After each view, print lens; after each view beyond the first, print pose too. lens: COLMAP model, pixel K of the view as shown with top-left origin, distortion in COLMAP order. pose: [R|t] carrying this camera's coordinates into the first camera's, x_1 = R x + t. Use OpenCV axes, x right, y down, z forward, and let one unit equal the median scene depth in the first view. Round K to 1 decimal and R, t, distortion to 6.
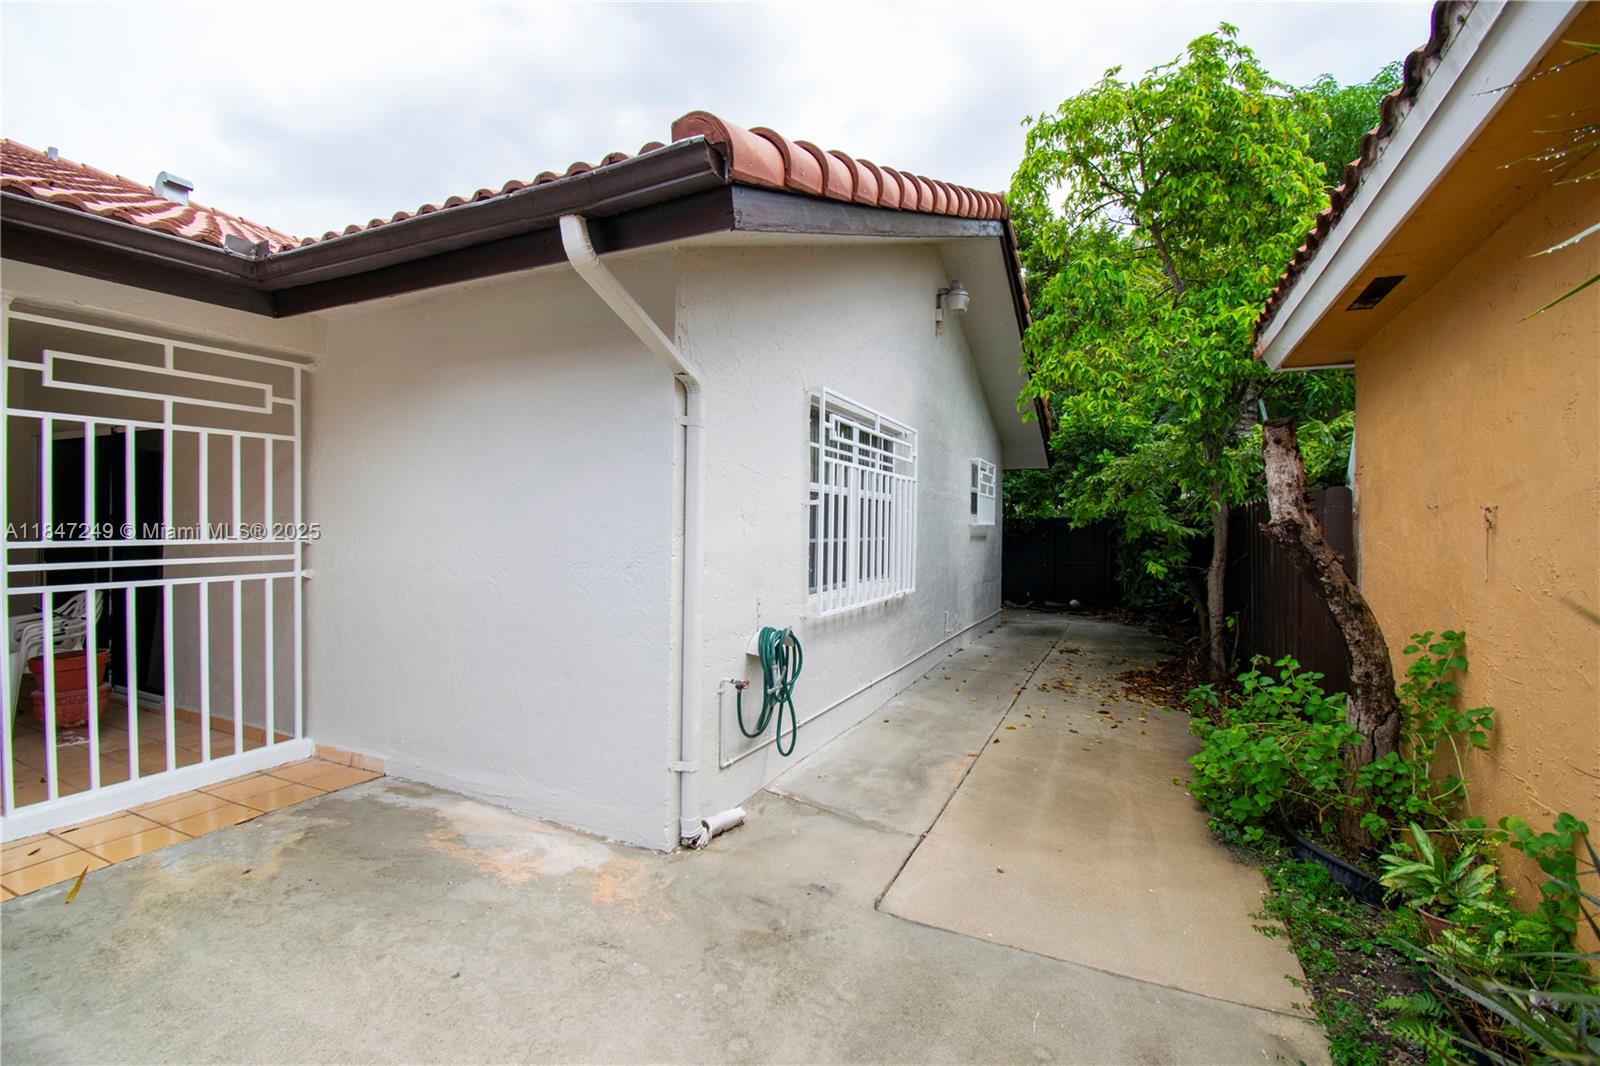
lens RADIAL K [[713.6, 0, 804.0], [0, 713.6, 535.8], [0, 0, 1]] dist [0.021493, -0.027684]
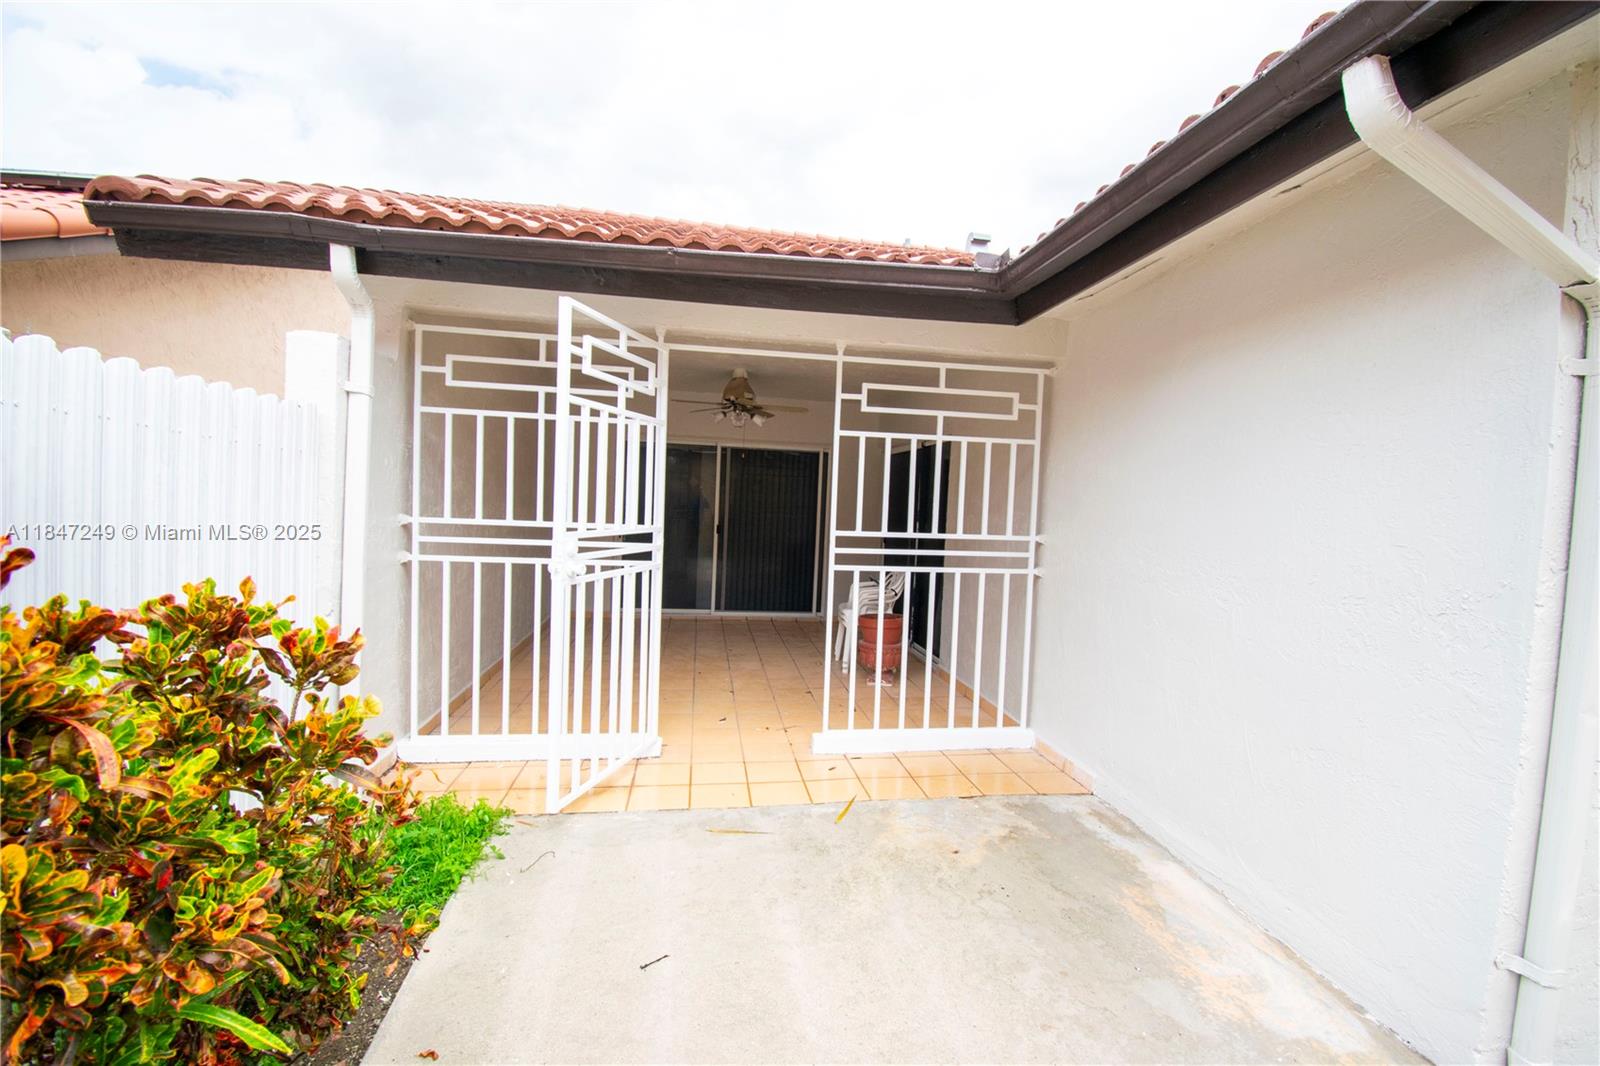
lens RADIAL K [[713.6, 0, 804.0], [0, 713.6, 535.8], [0, 0, 1]] dist [0.021493, -0.027684]
pose [[0.566388, 0.048204, -0.822728, -0.046560], [-0.047210, 0.998546, 0.026005, -0.013017], [0.822785, 0.024112, 0.567841, 0.164830]]
